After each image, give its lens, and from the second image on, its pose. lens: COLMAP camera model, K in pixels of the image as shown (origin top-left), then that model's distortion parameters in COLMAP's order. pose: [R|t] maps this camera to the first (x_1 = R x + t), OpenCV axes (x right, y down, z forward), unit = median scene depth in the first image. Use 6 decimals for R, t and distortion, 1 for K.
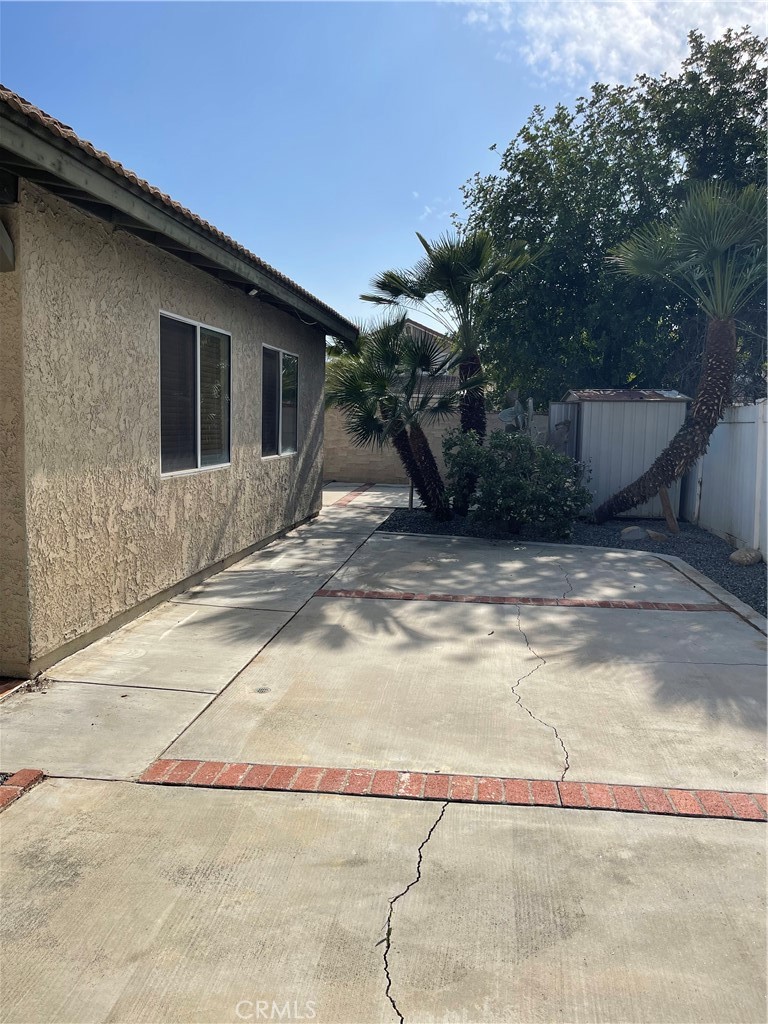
lens RADIAL K [[762.1, 0, 384.0], [0, 762.1, 512.0], [0, 0, 1]] dist [0.001375, -0.002902]
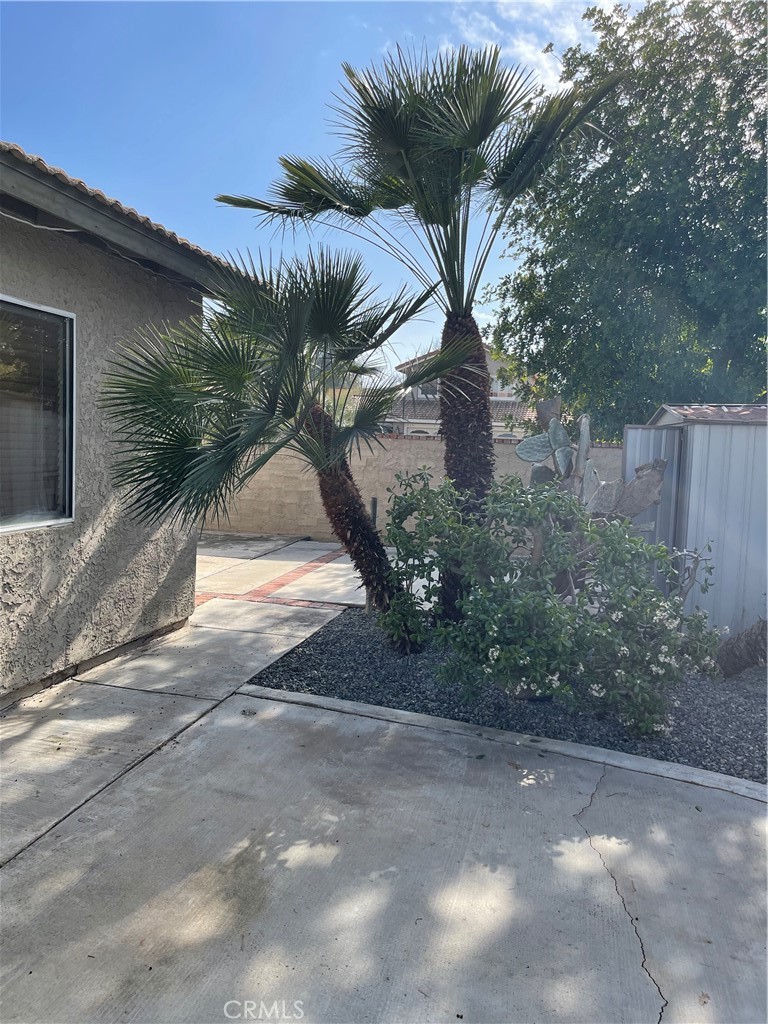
lens RADIAL K [[721.1, 0, 384.0], [0, 721.1, 512.0], [0, 0, 1]] dist [0.000367, -0.000172]
pose [[0.992682, 0.026114, -0.117901, 0.119777], [-0.029902, 0.999088, -0.030476, -0.068261], [0.116998, 0.033779, 0.992558, 0.521853]]
